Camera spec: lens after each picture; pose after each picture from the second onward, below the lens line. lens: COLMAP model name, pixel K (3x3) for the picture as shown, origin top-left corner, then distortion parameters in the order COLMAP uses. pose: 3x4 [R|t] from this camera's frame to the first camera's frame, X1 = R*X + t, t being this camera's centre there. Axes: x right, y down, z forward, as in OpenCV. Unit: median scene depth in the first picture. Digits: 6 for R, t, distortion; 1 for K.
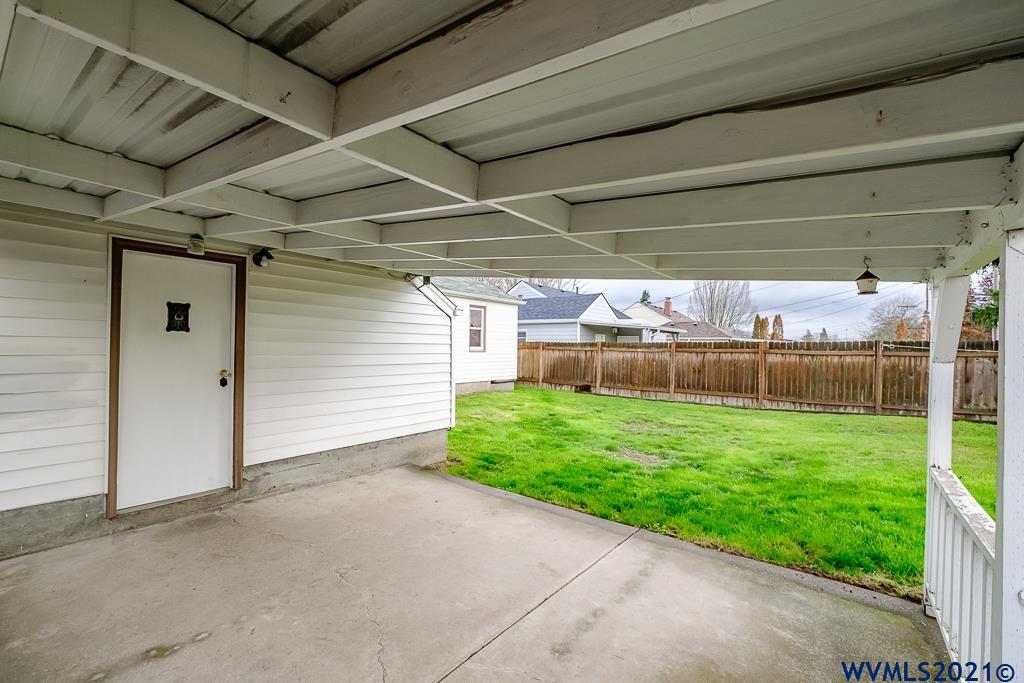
lens RADIAL K [[454.9, 0, 511.4], [0, 454.9, 342.5], [0, 0, 1]] dist [-0.004577, -0.001052]
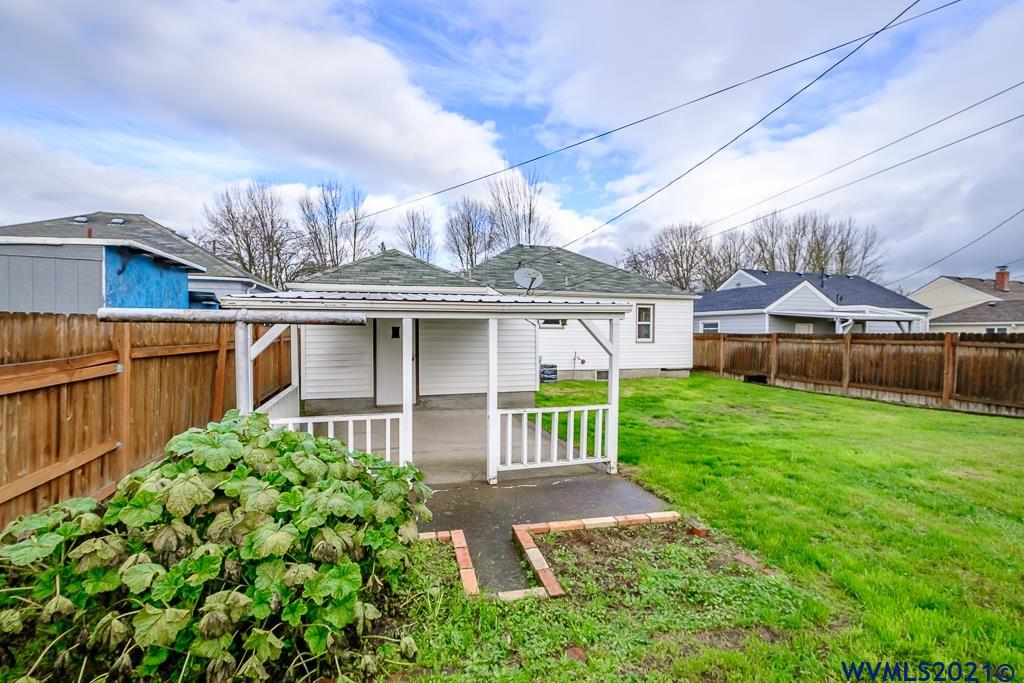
lens RADIAL K [[454.9, 0, 497.8], [0, 454.9, 345.5], [0, 0, 1]] dist [-0.004577, -0.001052]
pose [[0.799751, 0.005593, -0.600305, 0.335034], [0.014701, 0.999474, 0.028897, -0.012905], [0.600151, -0.031936, 0.799249, -0.182533]]
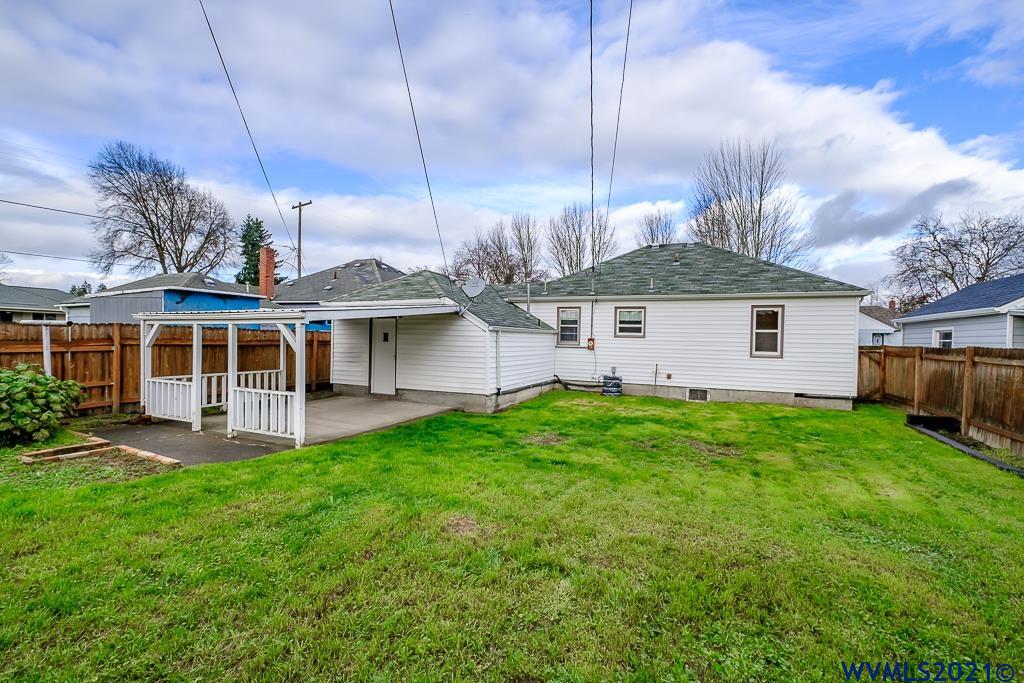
lens RADIAL K [[454.9, 0, 504.4], [0, 454.9, 341.7], [0, 0, 1]] dist [-0.004577, -0.001052]
pose [[0.205078, -0.008376, -0.978710, 0.703415], [-0.005859, 0.999935, -0.009785, 0.000837], [0.978728, 0.007741, 0.205016, 0.318297]]
